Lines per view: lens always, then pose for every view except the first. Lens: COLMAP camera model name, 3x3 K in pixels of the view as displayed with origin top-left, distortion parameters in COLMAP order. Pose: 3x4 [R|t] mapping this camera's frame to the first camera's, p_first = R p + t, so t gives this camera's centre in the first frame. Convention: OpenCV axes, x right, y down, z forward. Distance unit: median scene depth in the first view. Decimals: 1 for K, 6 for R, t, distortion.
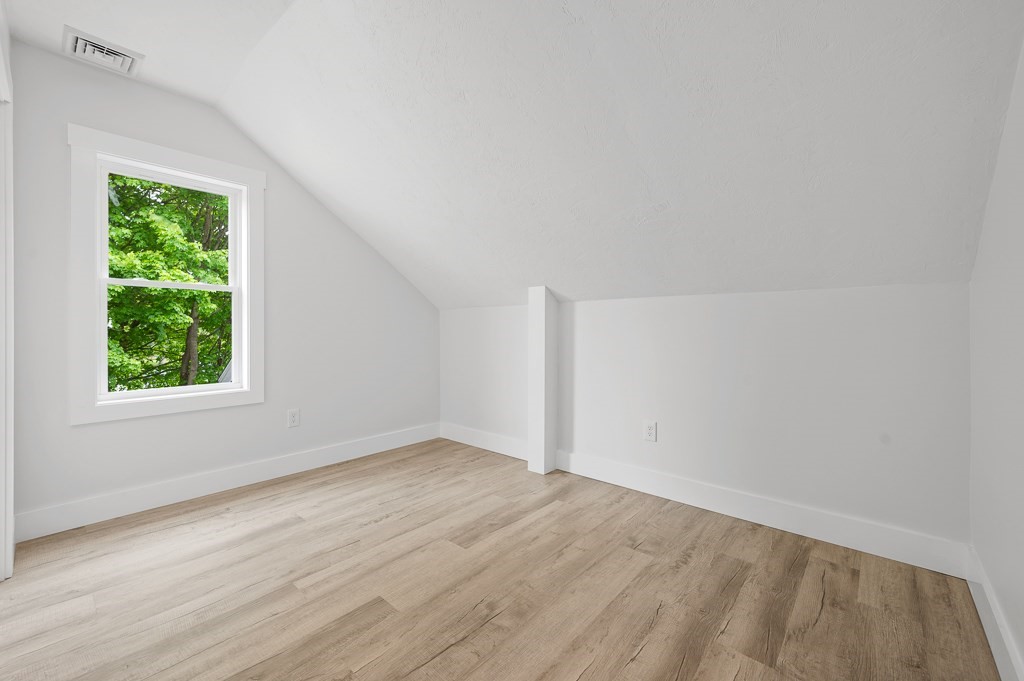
lens RADIAL K [[403.6, 0, 510.8], [0, 403.6, 334.9], [0, 0, 1]] dist [0.010088, 0.000334]
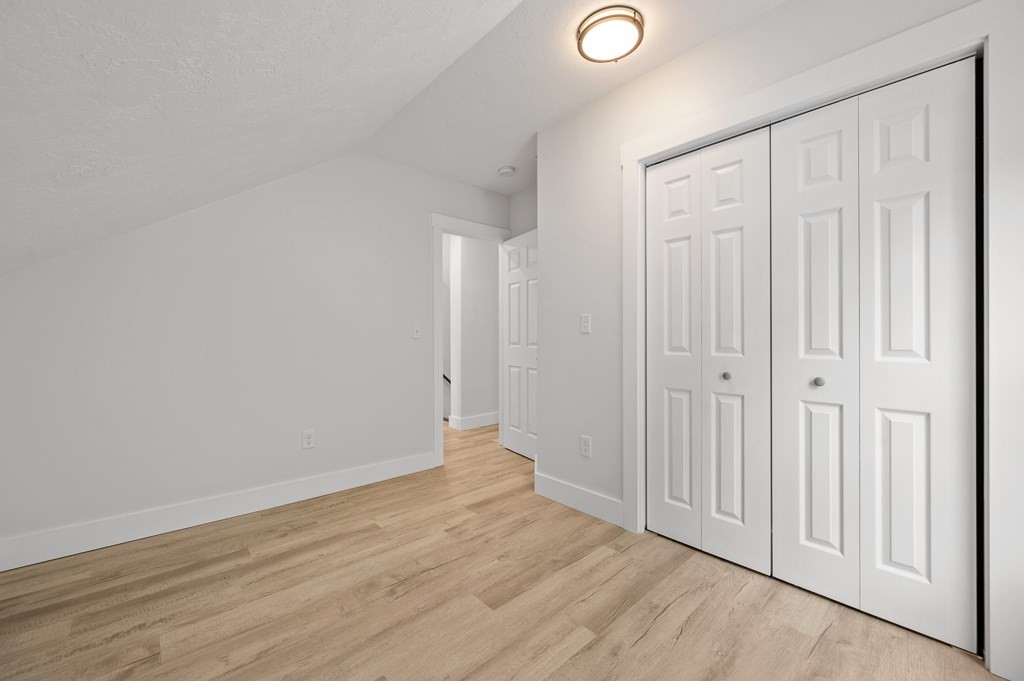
lens RADIAL K [[403.6, 0, 513.3], [0, 403.6, 339.4], [0, 0, 1]] dist [0.010088, 0.000334]
pose [[-0.995116, 0.008586, 0.098335, -0.491030], [0.009569, 0.999909, 0.009535, -0.032548], [-0.098244, 0.010429, -0.995108, 2.045517]]
